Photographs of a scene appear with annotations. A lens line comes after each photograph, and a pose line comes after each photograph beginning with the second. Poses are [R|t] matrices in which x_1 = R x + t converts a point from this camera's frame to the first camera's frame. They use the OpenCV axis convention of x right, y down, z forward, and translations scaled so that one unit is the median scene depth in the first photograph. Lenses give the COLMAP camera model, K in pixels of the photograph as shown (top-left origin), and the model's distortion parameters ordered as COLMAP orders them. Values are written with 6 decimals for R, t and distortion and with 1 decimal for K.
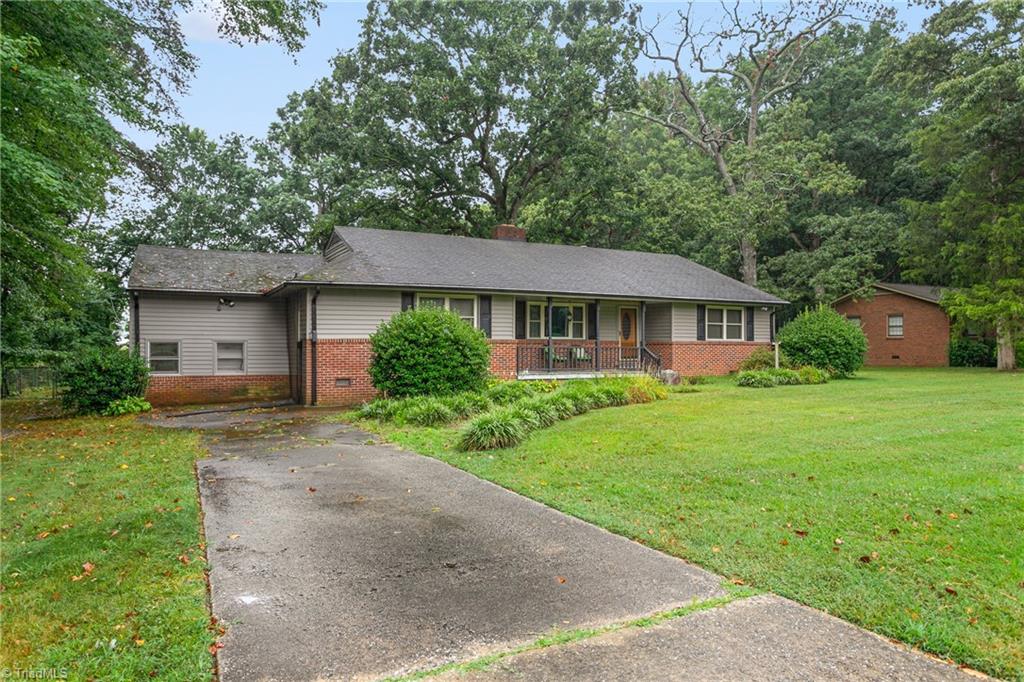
lens RADIAL K [[655.9, 0, 512.0], [0, 655.9, 341.0], [0, 0, 1]] dist [-0.006573, -0.001133]
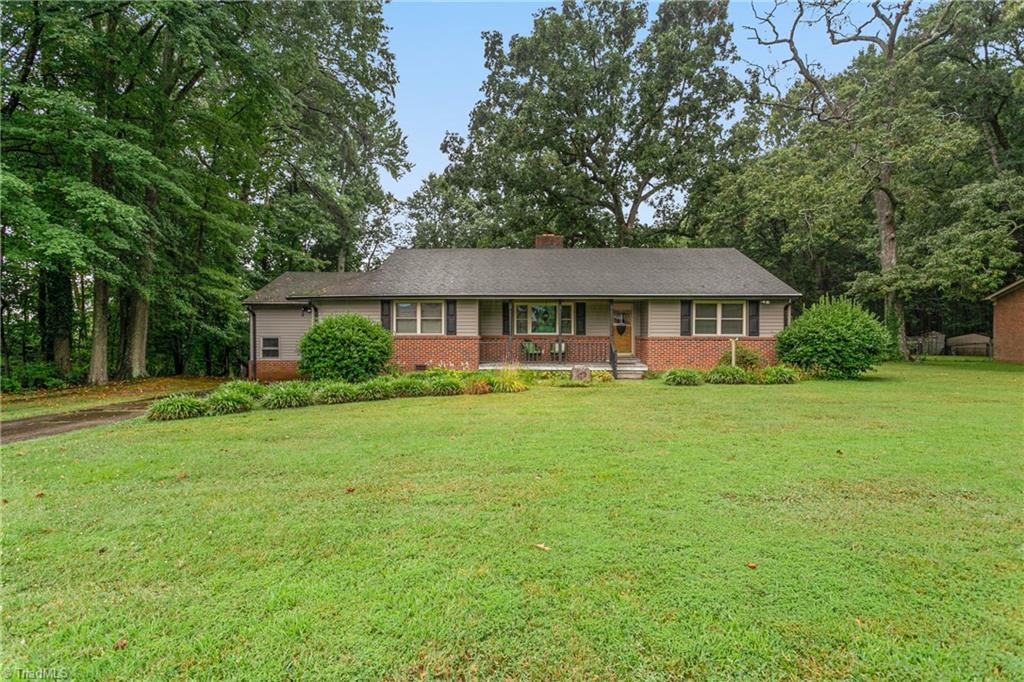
lens RADIAL K [[561.3, 0, 512.0], [0, 561.3, 341.0], [0, 0, 1]] dist [0.002346, 0.000103]
pose [[0.874319, 0.005809, -0.485316, 0.476644], [0.005017, 0.999767, 0.021004, -0.012327], [0.485325, -0.020799, 0.874086, 0.115891]]
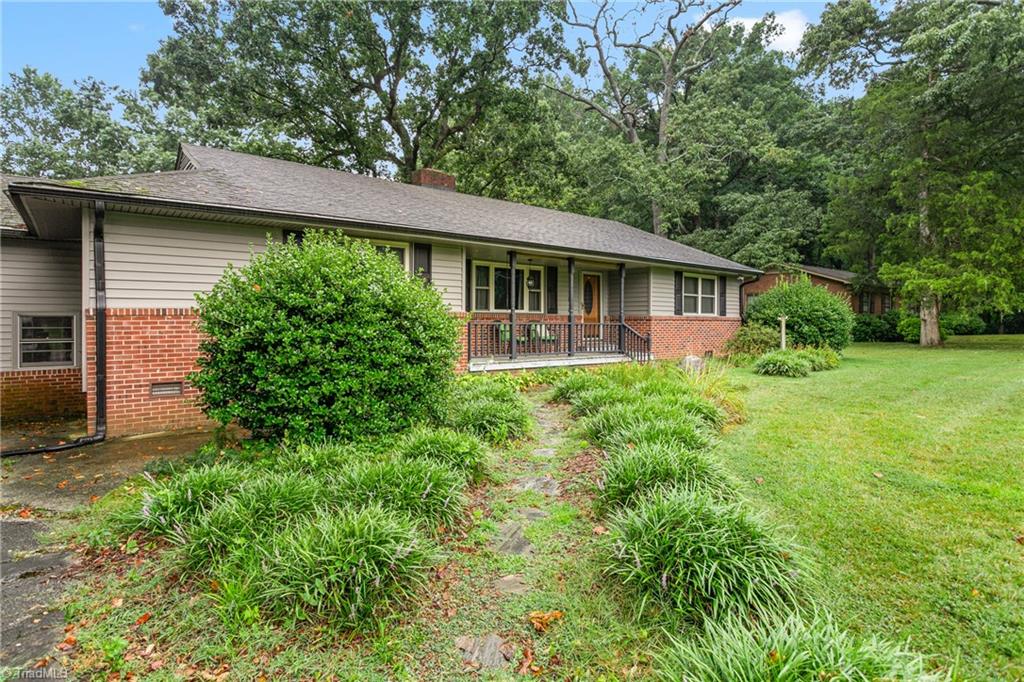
lens RADIAL K [[540.1, 0, 512.6], [0, 540.1, 324.8], [0, 0, 1]] dist [-0.001883, 0.000008]
pose [[0.978804, -0.001913, 0.204790, -0.052679], [-0.000370, 0.999938, 0.011106, 0.003928], [-0.204799, -0.010946, 0.978743, 0.384411]]
